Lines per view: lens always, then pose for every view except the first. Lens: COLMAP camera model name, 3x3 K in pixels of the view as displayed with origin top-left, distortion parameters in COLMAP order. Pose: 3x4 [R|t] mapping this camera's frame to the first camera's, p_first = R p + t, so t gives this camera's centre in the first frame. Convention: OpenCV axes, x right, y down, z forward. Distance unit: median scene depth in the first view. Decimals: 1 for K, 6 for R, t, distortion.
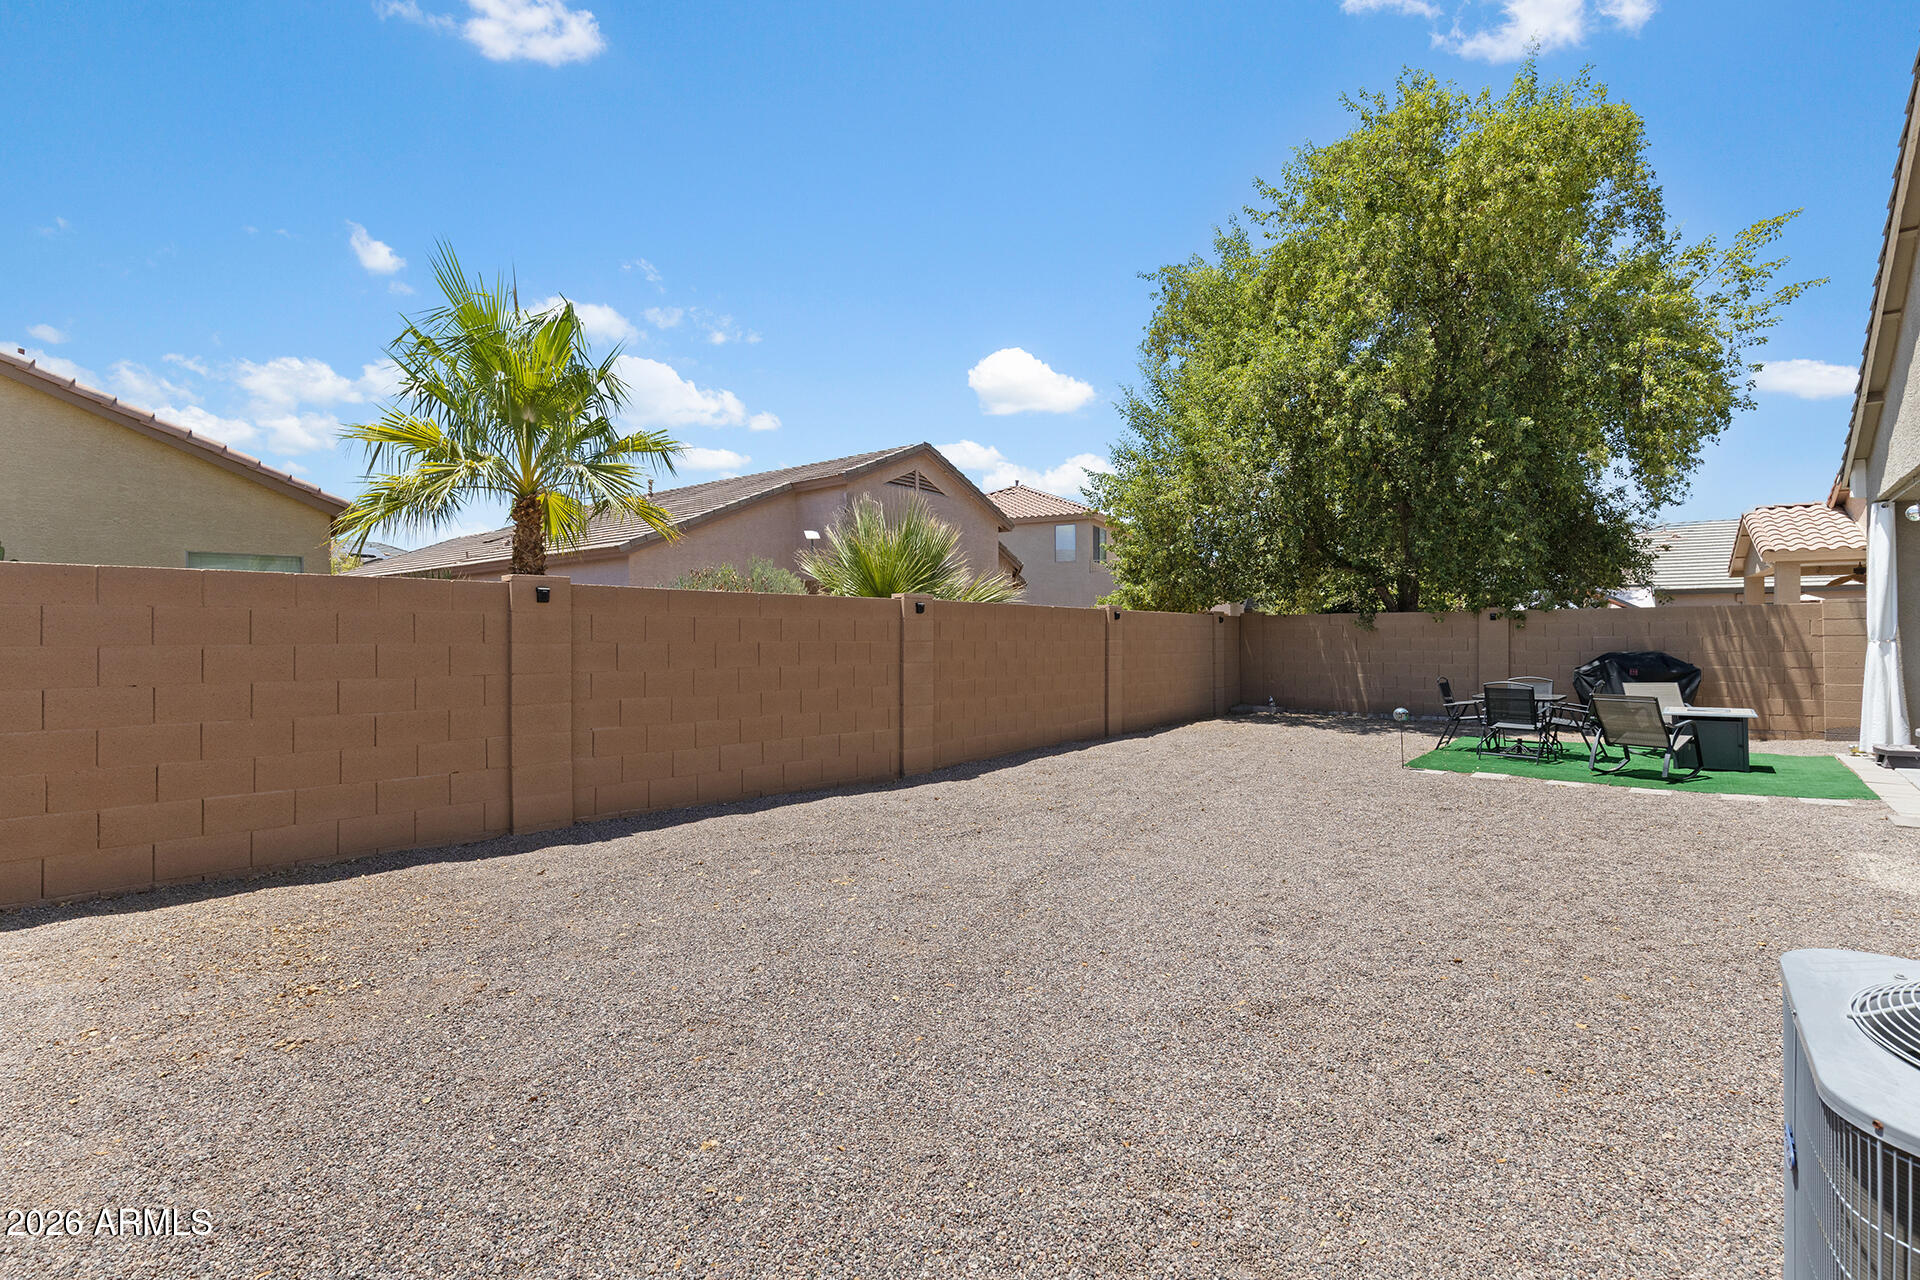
lens RADIAL K [[871.7, 0, 954.8], [0, 871.7, 642.5], [0, 0, 1]] dist [0.007668, 0.000126]
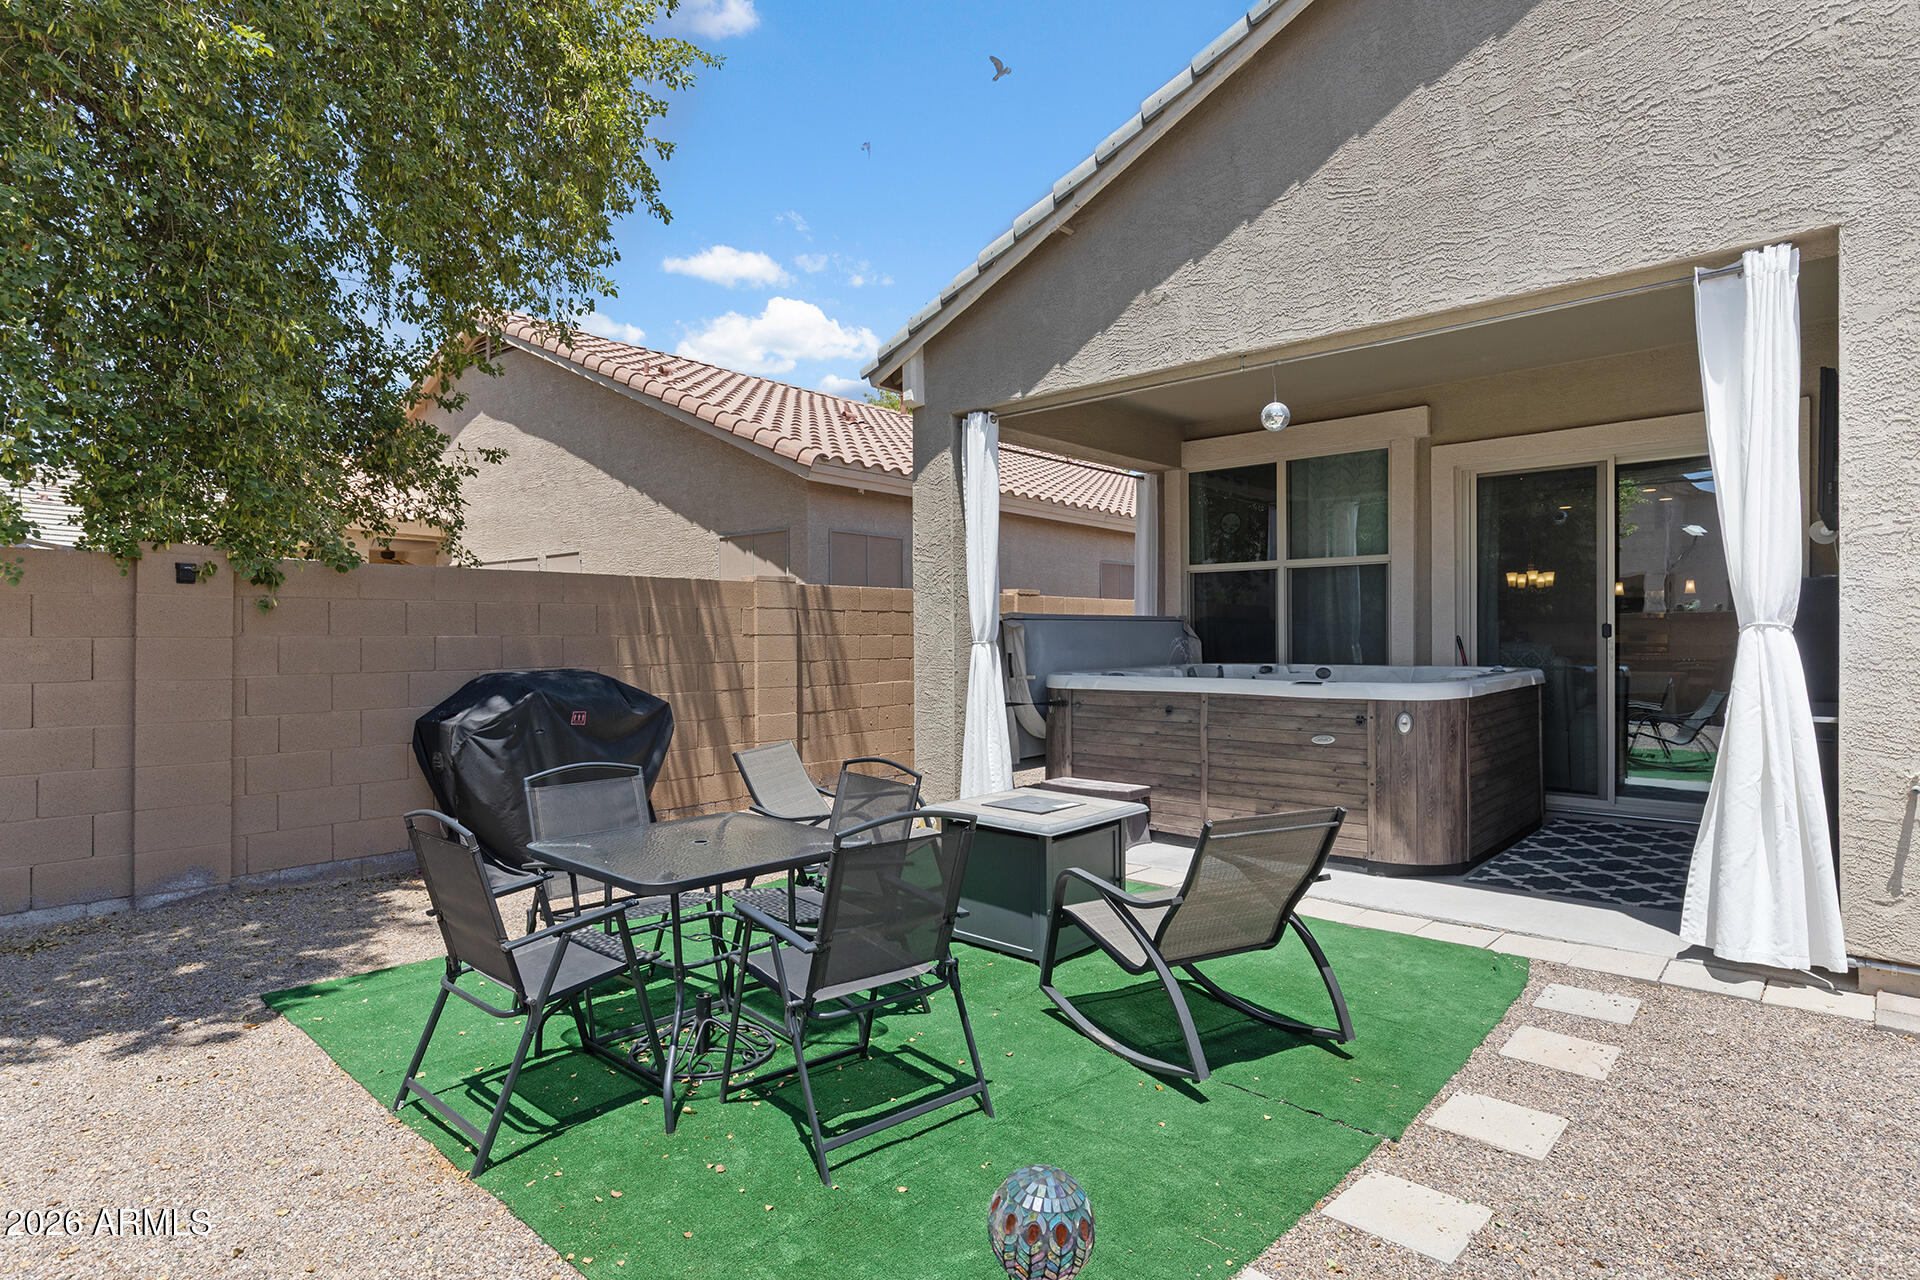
lens RADIAL K [[1008.2, 0, 951.4], [0, 1008.2, 647.3], [0, 0, 1]] dist [0.000860, 0.000875]
pose [[0.037884, -0.003762, 0.999275, 0.295384], [0.008319, 0.999959, 0.003449, -0.001376], [-0.999248, 0.008182, 0.037913, 0.805756]]
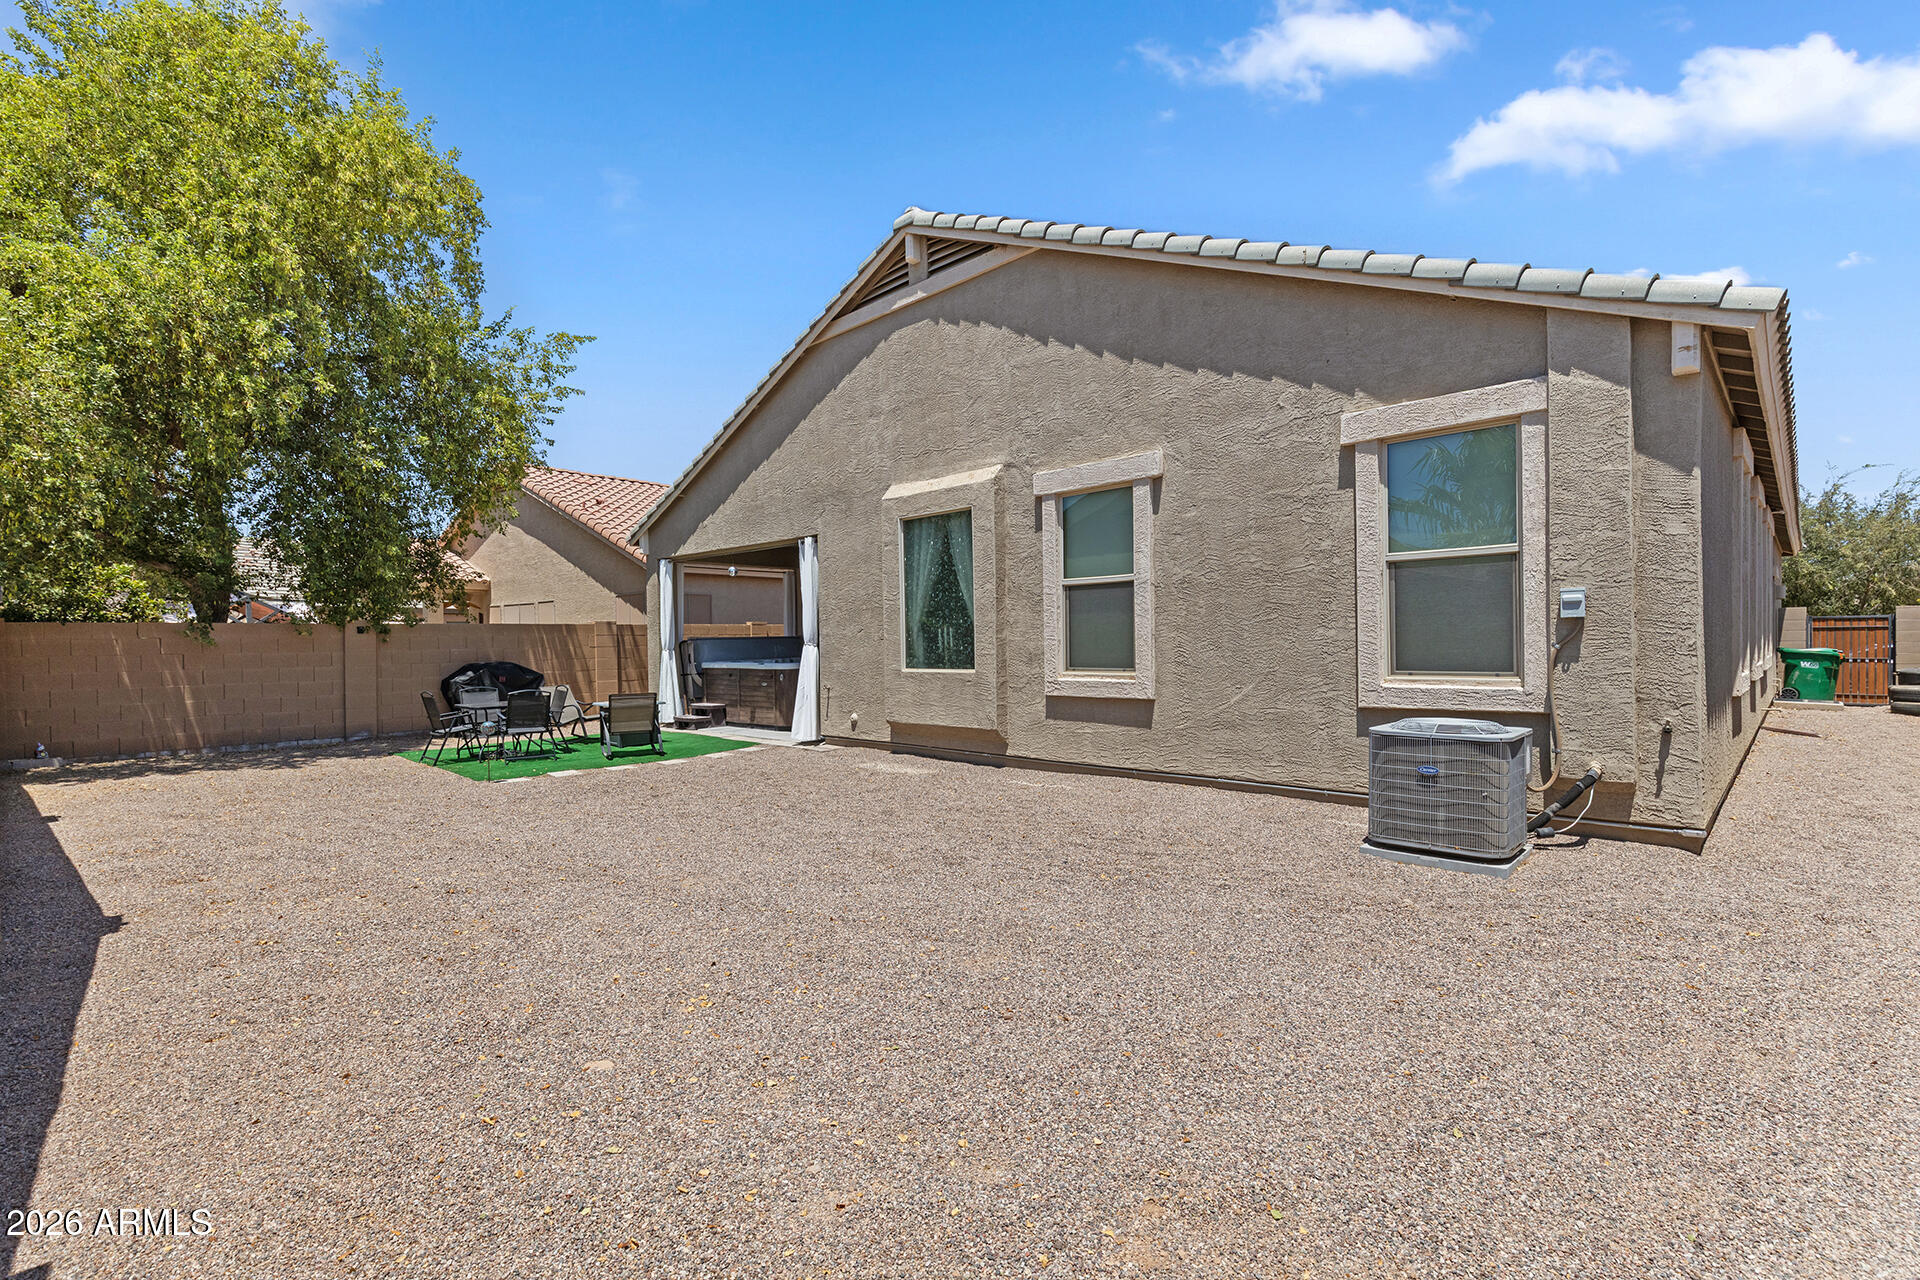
lens RADIAL K [[866.7, 0, 962.1], [0, 866.7, 661.5], [0, 0, 1]] dist [0.001365, 0.000043]
pose [[0.048295, -0.020296, 0.998627, -0.348532], [0.018006, 0.999649, 0.019446, -0.001592], [-0.998671, 0.017042, 0.048644, 0.333520]]
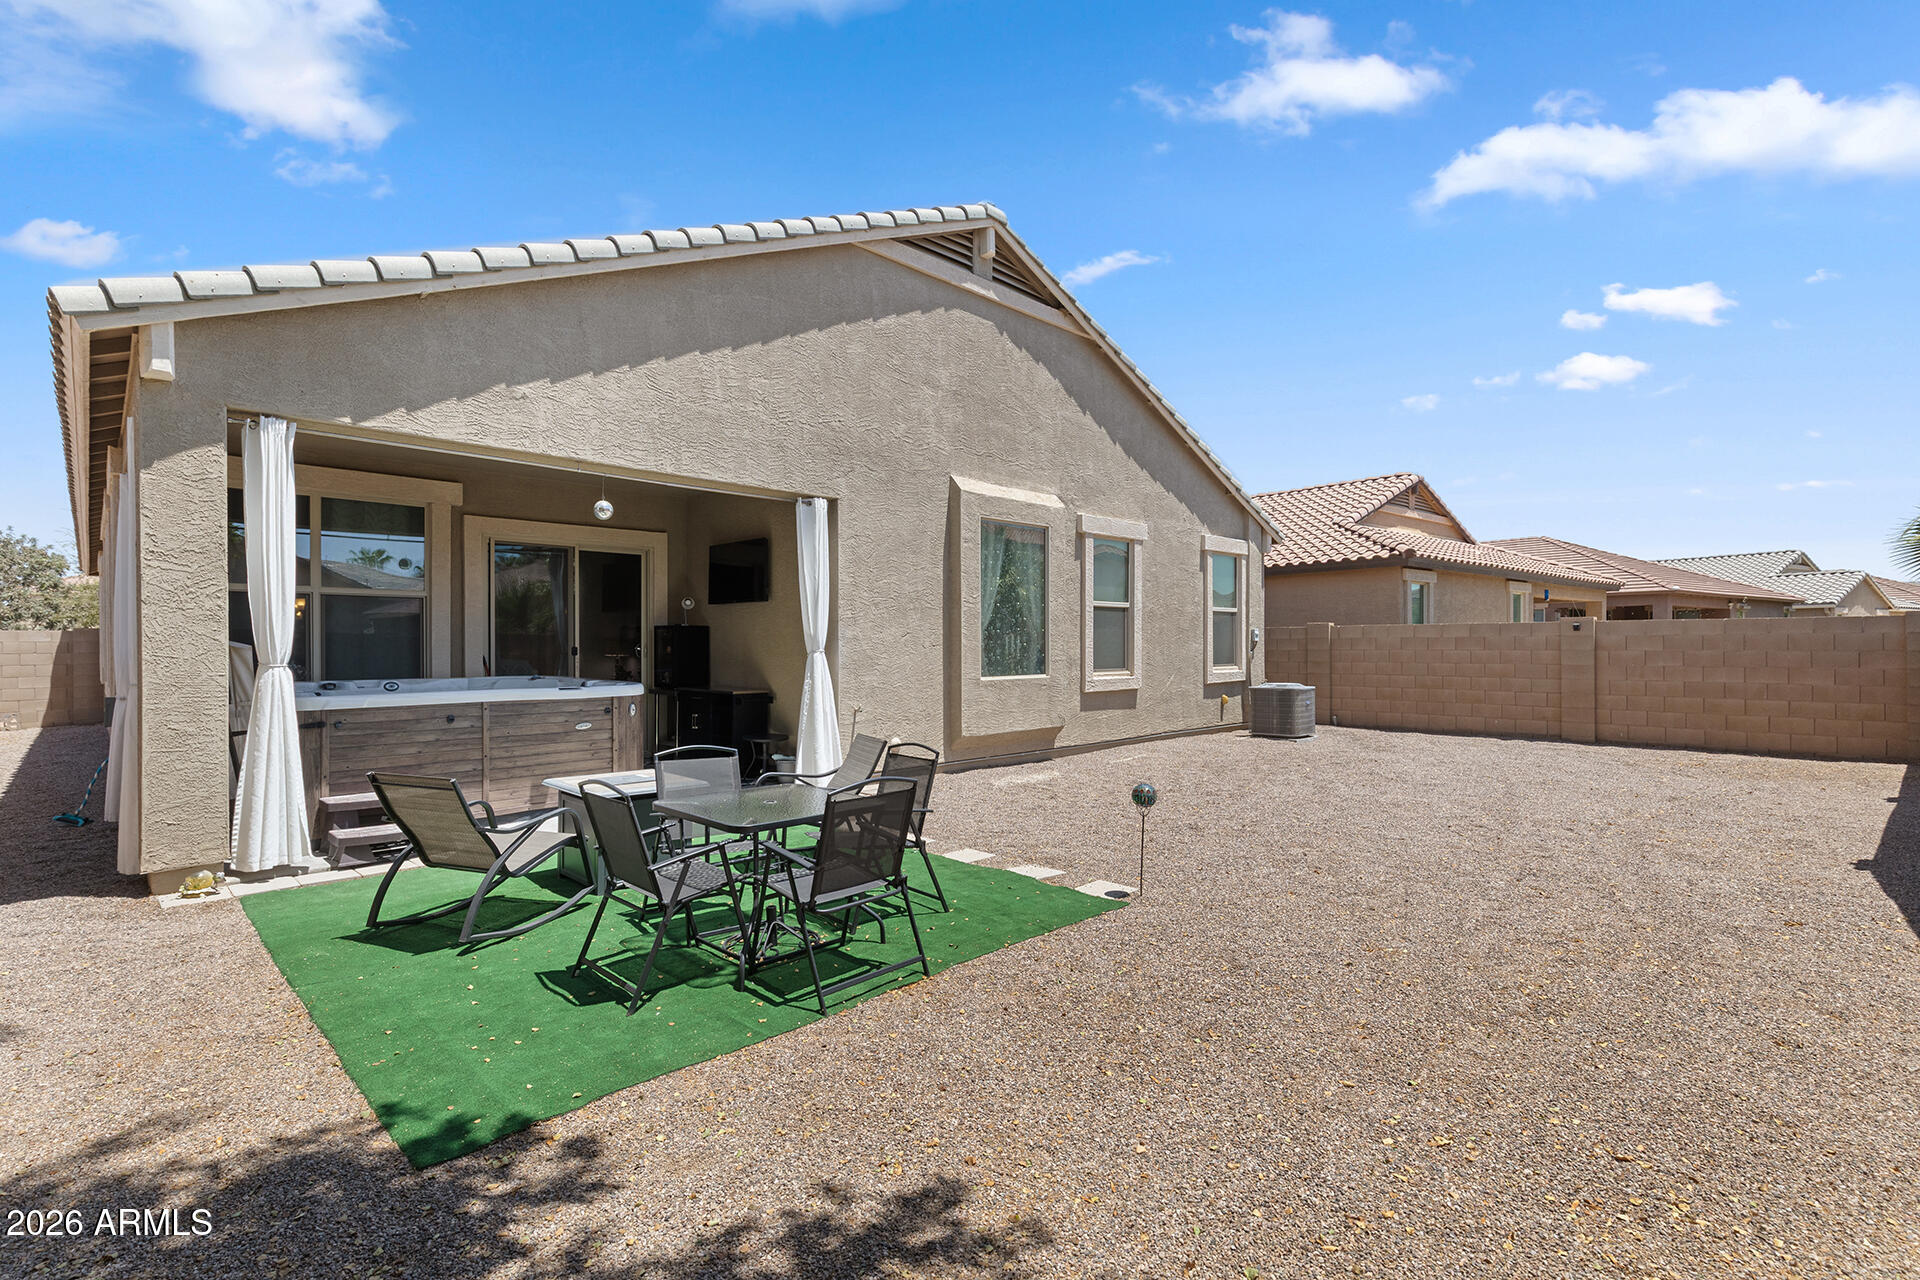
lens RADIAL K [[859.3, 0, 964.6], [0, 859.3, 656.8], [0, 0, 1]] dist [0.000826, -0.000078]
pose [[-0.997780, 0.006365, 0.066291, 0.471804], [0.007459, 0.999840, 0.016273, -0.011055], [-0.066177, 0.016731, -0.997668, 1.232506]]
